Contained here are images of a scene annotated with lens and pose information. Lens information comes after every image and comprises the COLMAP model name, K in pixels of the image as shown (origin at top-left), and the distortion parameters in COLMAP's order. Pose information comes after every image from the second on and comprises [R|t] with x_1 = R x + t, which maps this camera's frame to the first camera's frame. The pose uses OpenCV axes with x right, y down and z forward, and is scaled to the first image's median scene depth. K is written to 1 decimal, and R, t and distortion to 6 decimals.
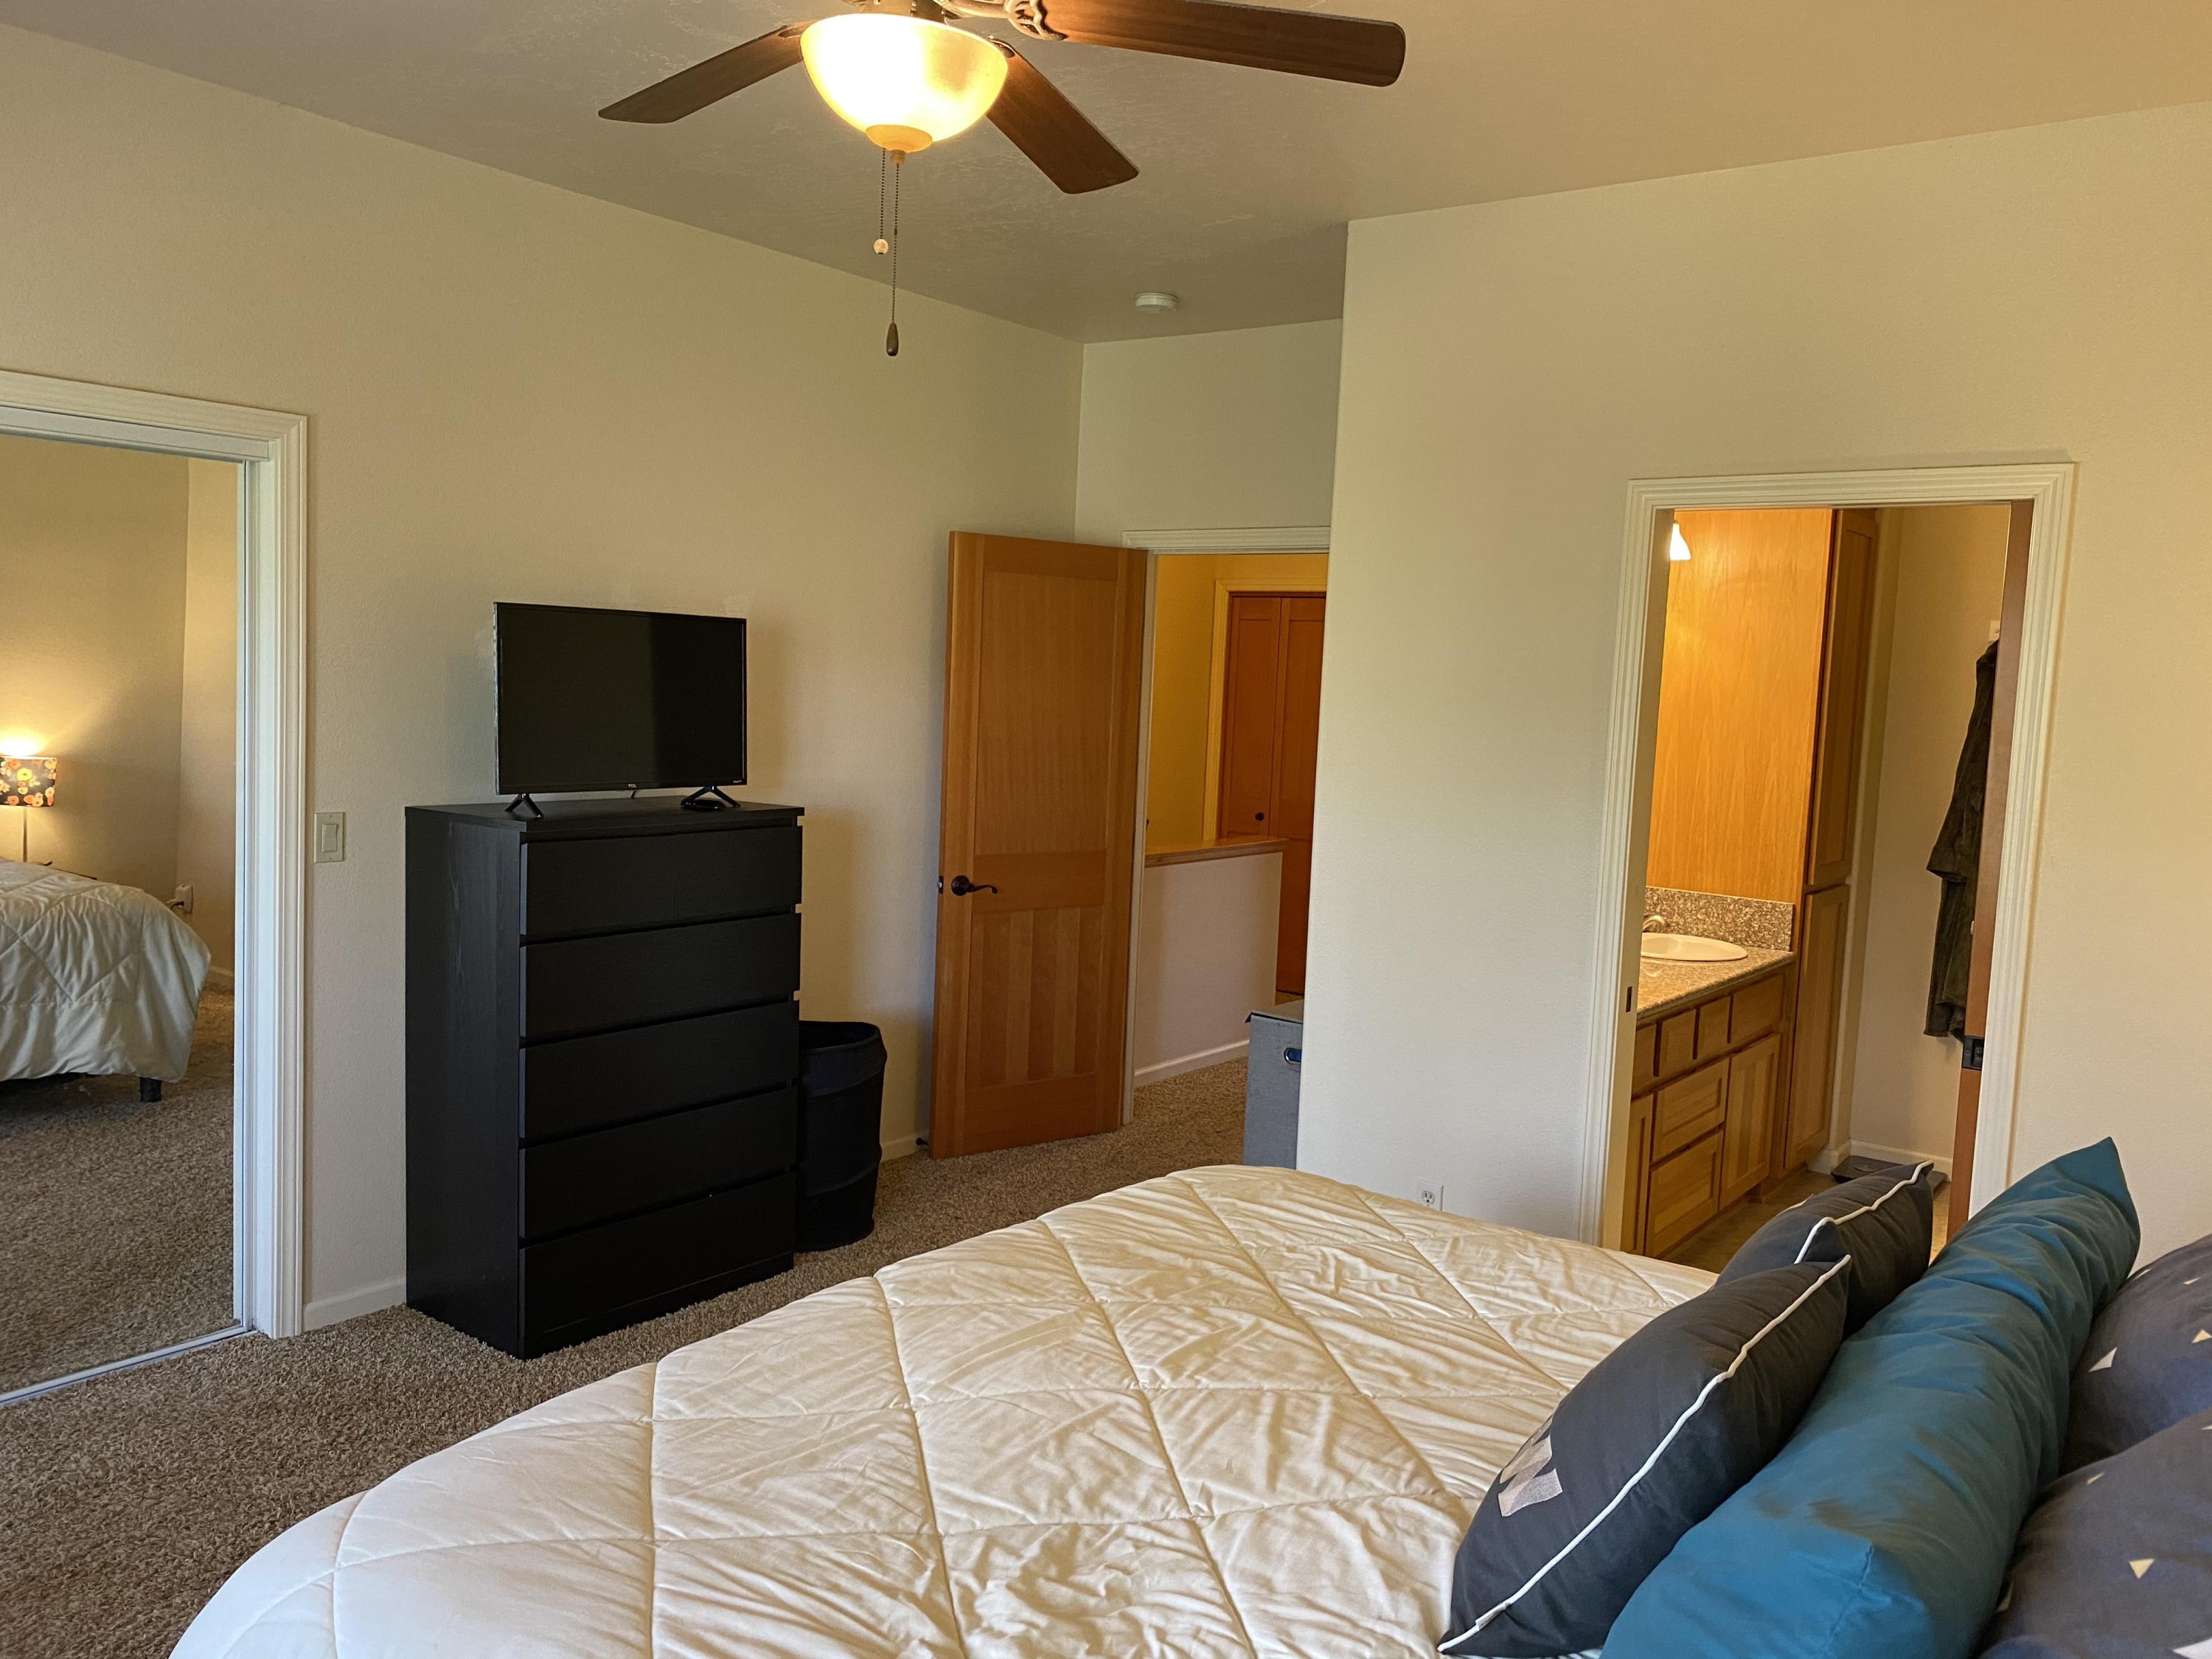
lens RADIAL K [[1679.4, 0, 1108.7], [0, 1679.4, 829.9], [0, 0, 1]] dist [0.052814, -0.075307]
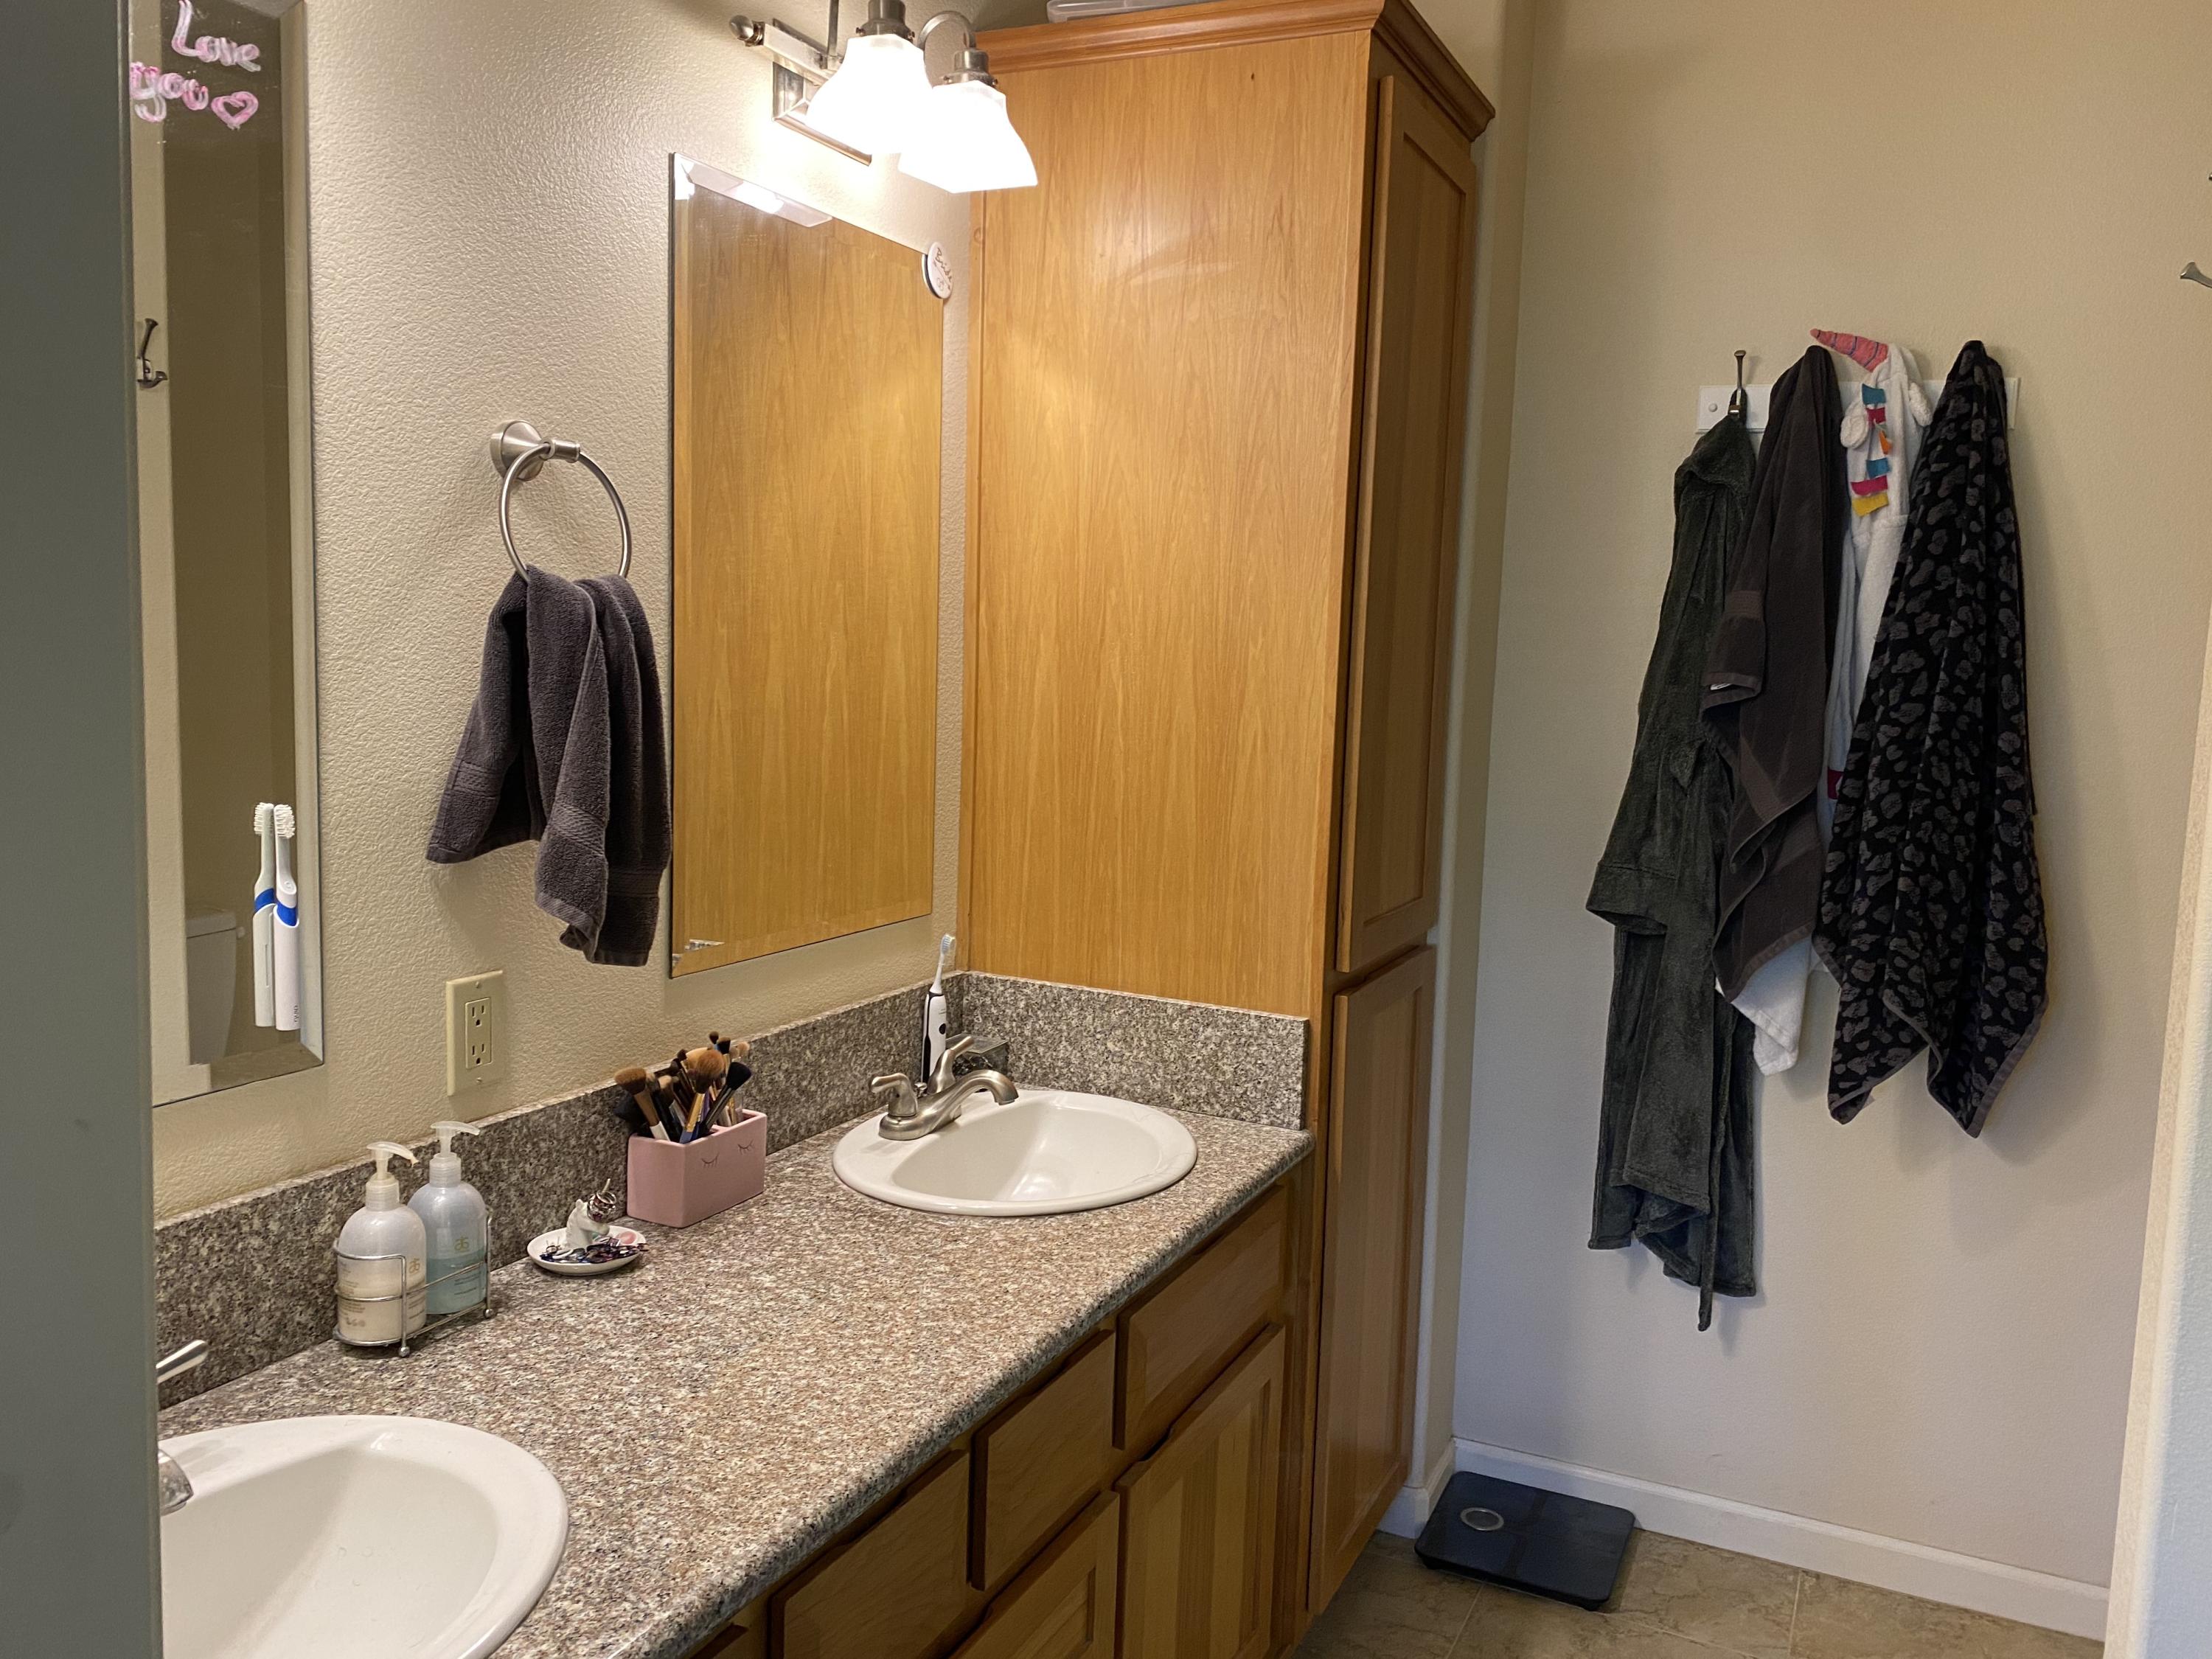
lens RADIAL K [[1679.4, 0, 1100.0], [0, 1679.4, 824.9], [0, 0, 1]] dist [0.052814, -0.075307]
pose [[0.980707, -0.035018, 0.192323, 0.266941], [0.031180, 0.999250, 0.022944, -0.015917], [-0.192982, -0.016505, 0.981064, 0.579173]]
